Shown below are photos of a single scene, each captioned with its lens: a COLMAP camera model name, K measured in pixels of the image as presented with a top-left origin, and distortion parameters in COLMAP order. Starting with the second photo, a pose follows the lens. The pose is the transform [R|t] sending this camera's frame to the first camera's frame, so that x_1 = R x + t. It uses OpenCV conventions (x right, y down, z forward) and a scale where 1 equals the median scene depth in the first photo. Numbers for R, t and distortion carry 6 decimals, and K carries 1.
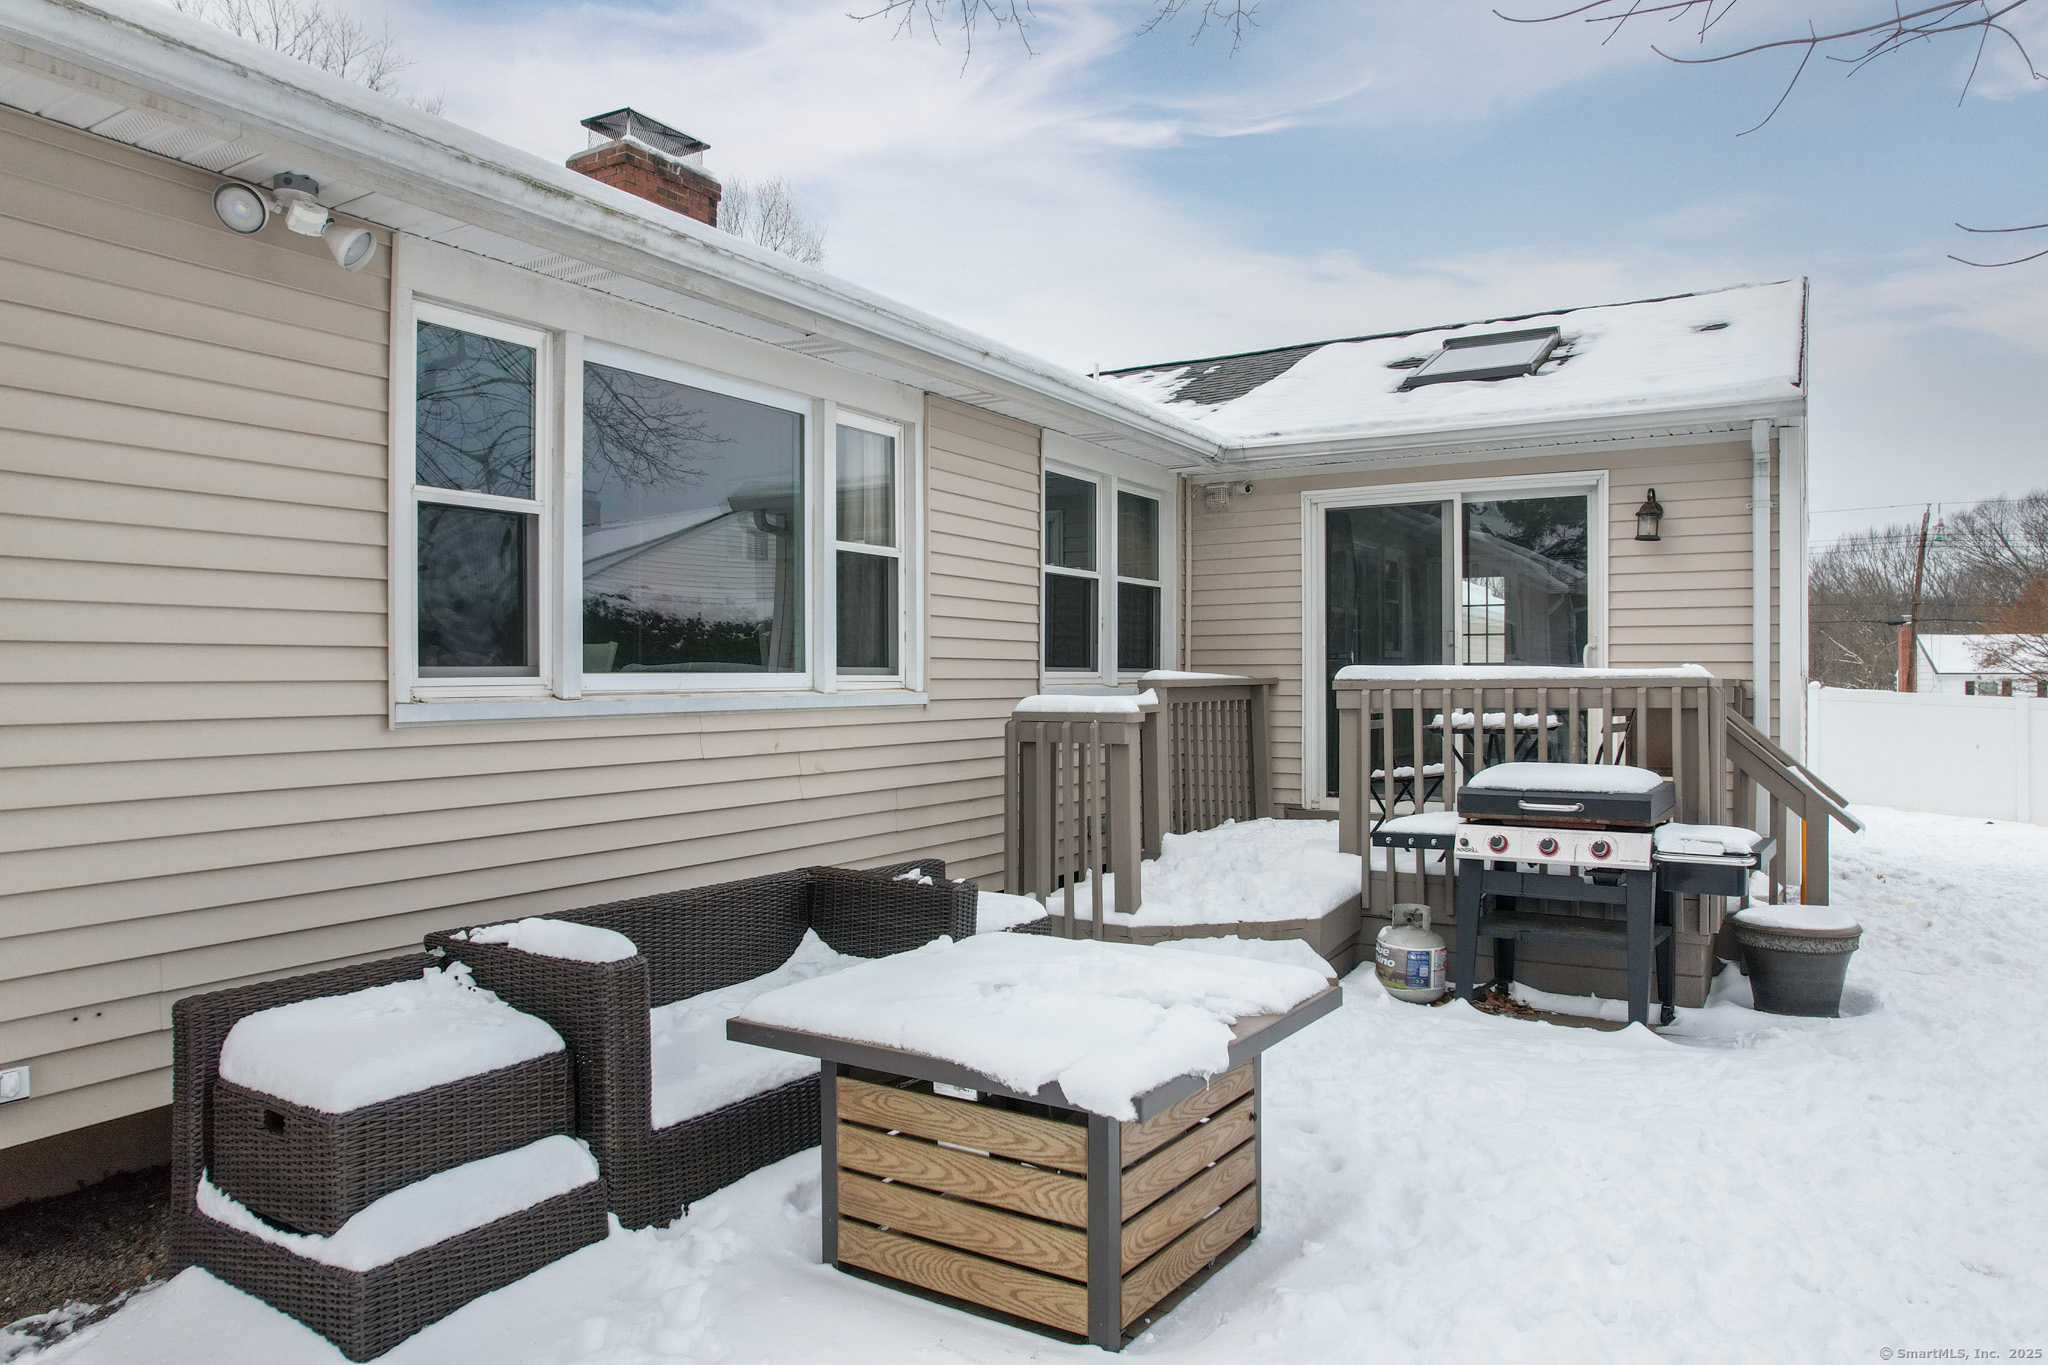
lens RADIAL K [[1287.9, 0, 1024.0], [0, 1287.9, 682.5], [0, 0, 1]] dist [-0.044963, 0.003424]
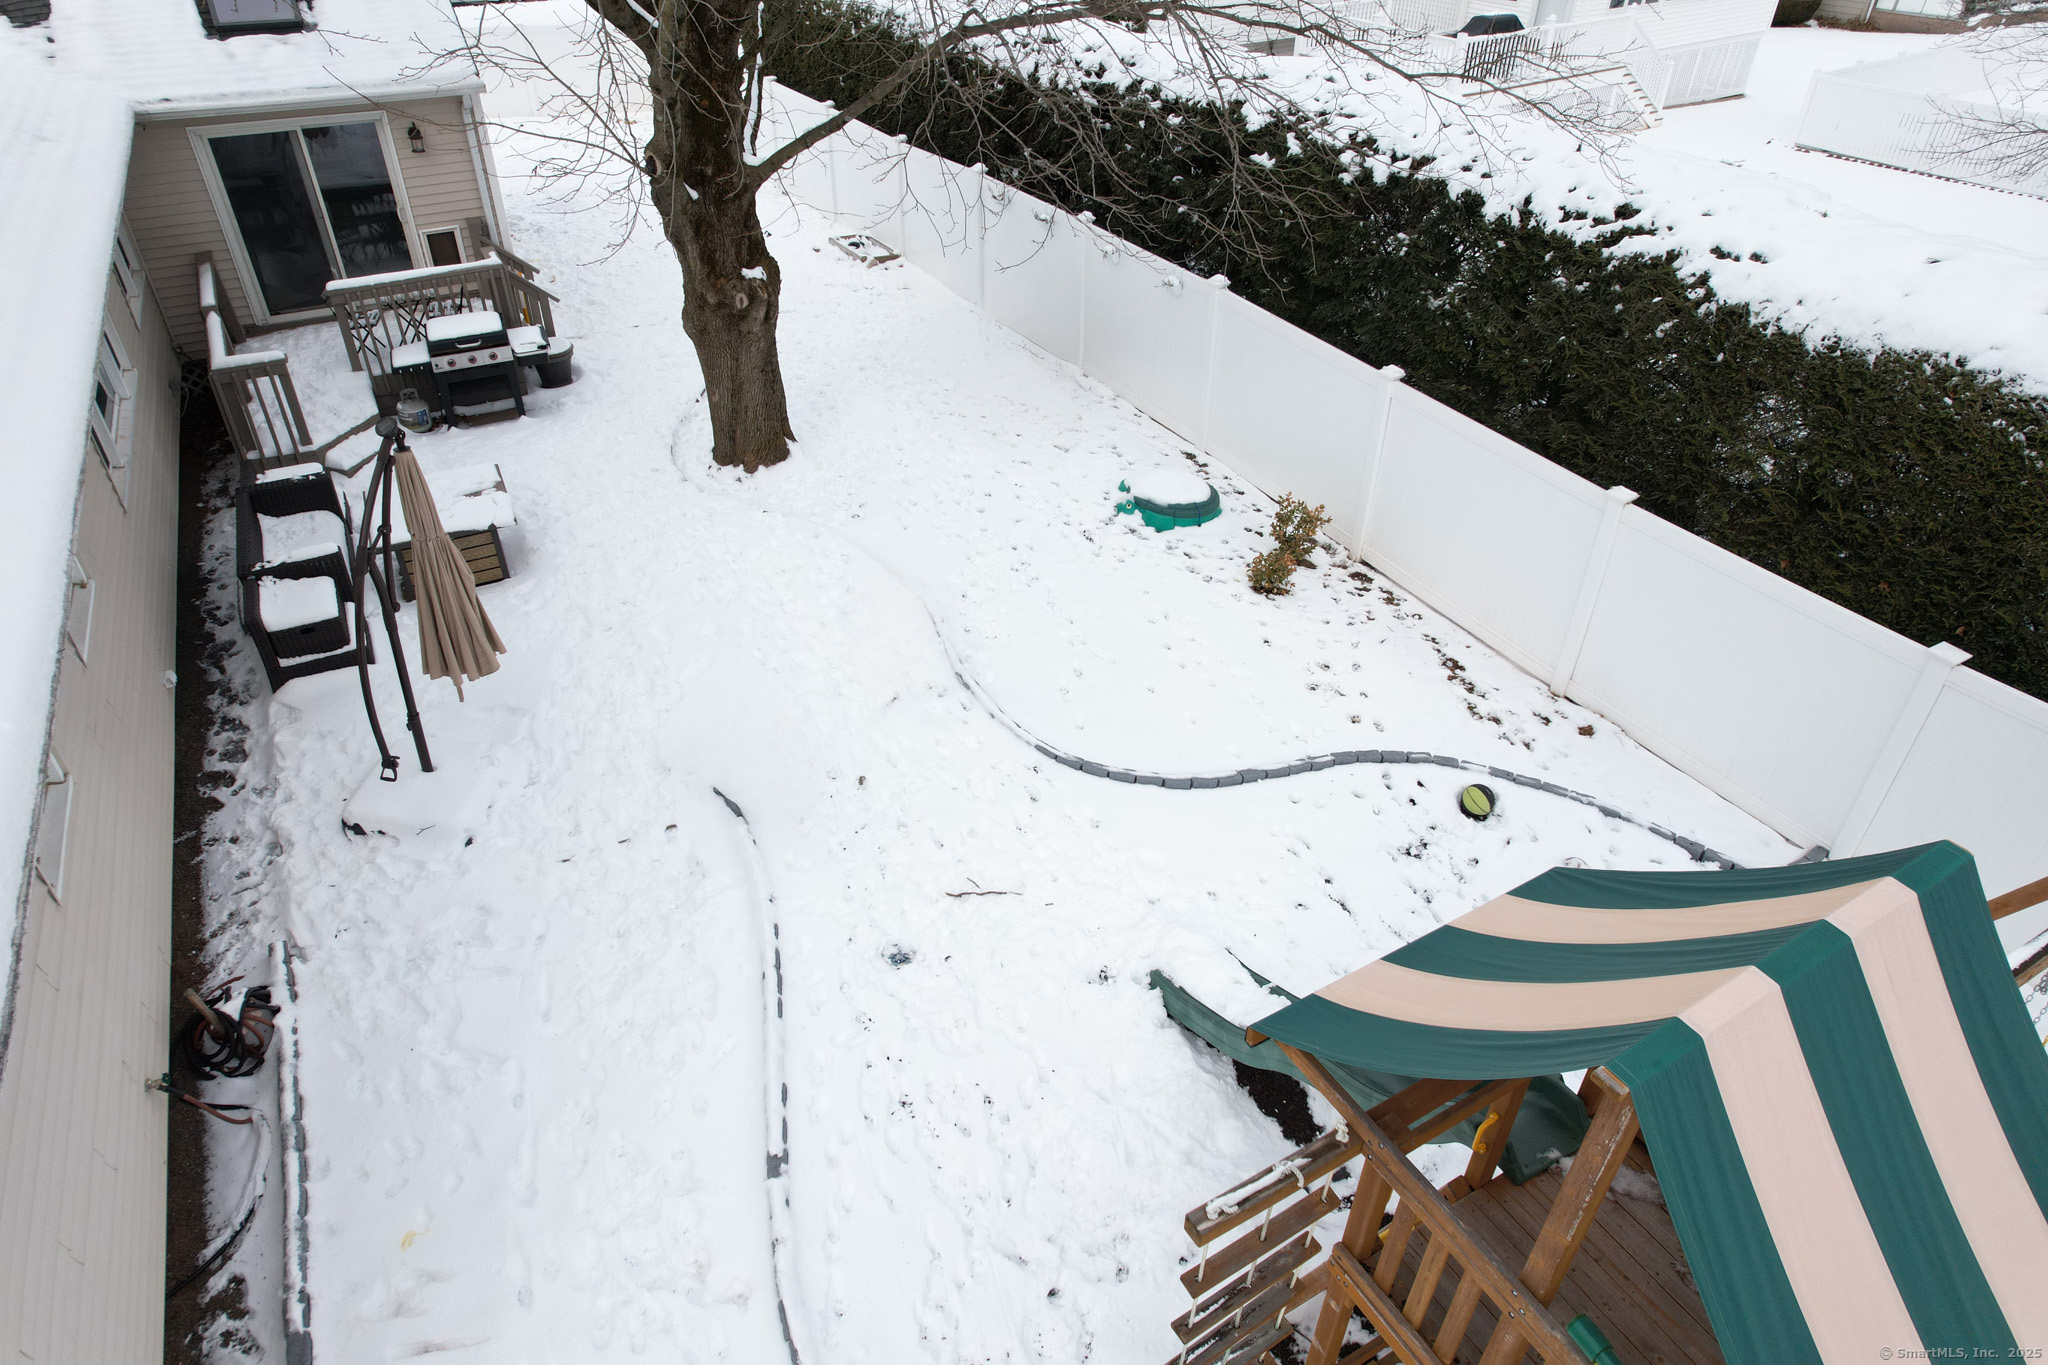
lens RADIAL K [[1287.9, 0, 1024.0], [0, 1287.9, 682.5], [0, 0, 1]] dist [-0.044963, 0.003424]
pose [[0.506454, -0.508134, 0.696638, -1.060358], [-0.003746, 0.806610, 0.591072, -0.809732], [-0.862259, -0.301960, 0.406607, -1.088353]]
